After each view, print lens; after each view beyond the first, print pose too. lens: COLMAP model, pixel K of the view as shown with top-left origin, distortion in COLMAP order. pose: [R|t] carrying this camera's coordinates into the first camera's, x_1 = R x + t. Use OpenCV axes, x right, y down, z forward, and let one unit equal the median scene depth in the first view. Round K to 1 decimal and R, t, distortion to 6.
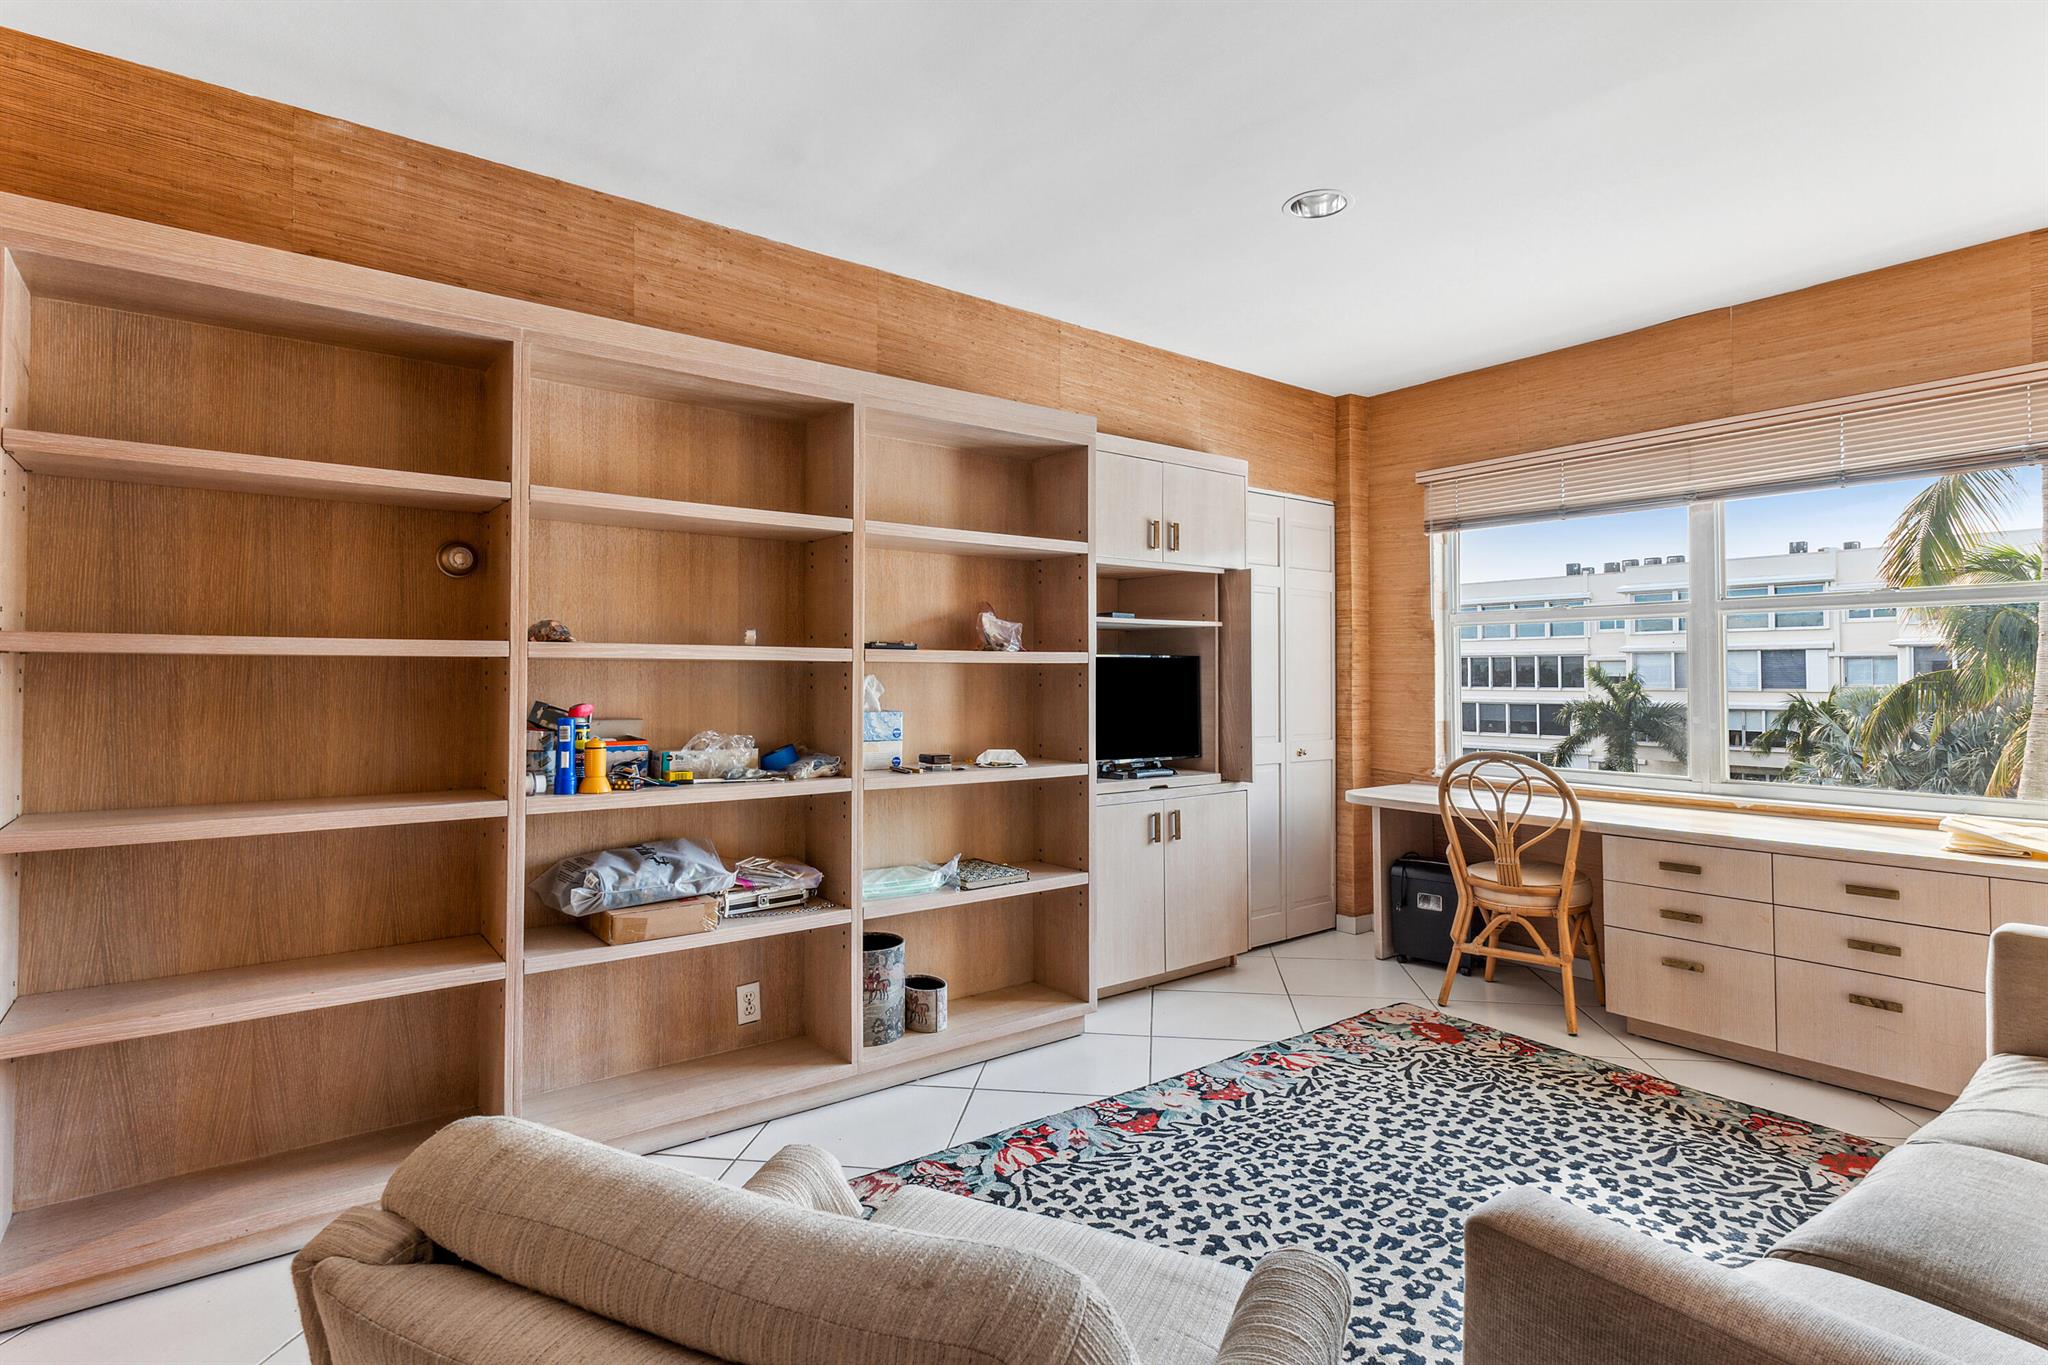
lens RADIAL K [[993.6, 0, 1033.5], [0, 993.6, 664.2], [0, 0, 1]] dist [0.000128, -0.000060]
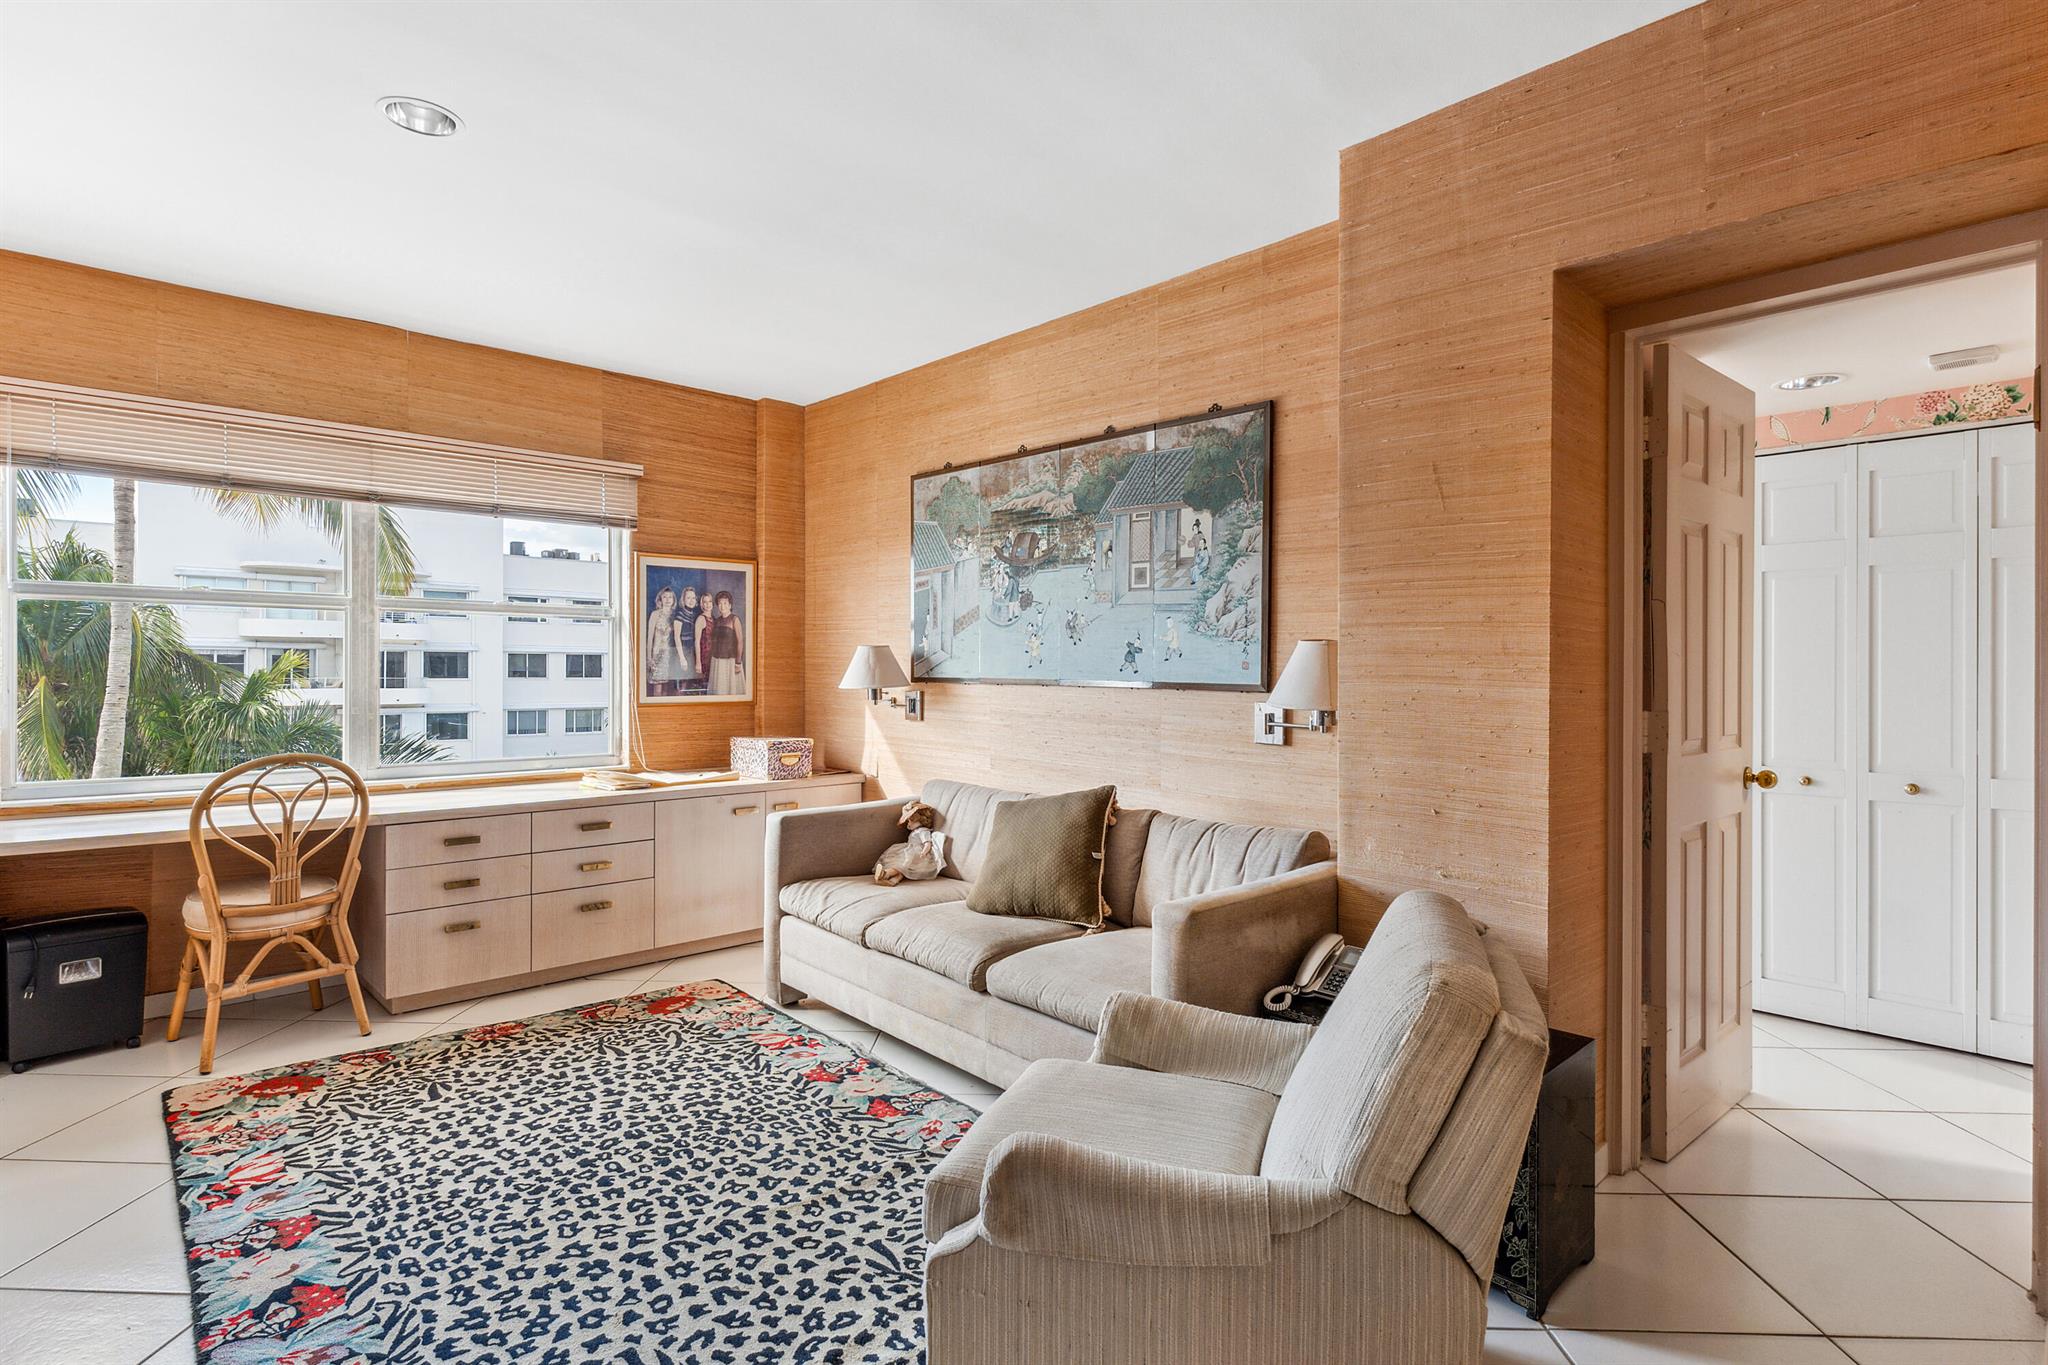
lens RADIAL K [[1021.7, 0, 1024.0], [0, 1021.7, 682.5], [0, 0, 1]] dist [-0.001557, -0.000722]
pose [[-0.080646, -0.011351, 0.996678, -0.621820], [-0.015869, 0.999823, 0.010103, 0.006088], [-0.996617, -0.015001, -0.080811, 0.535499]]
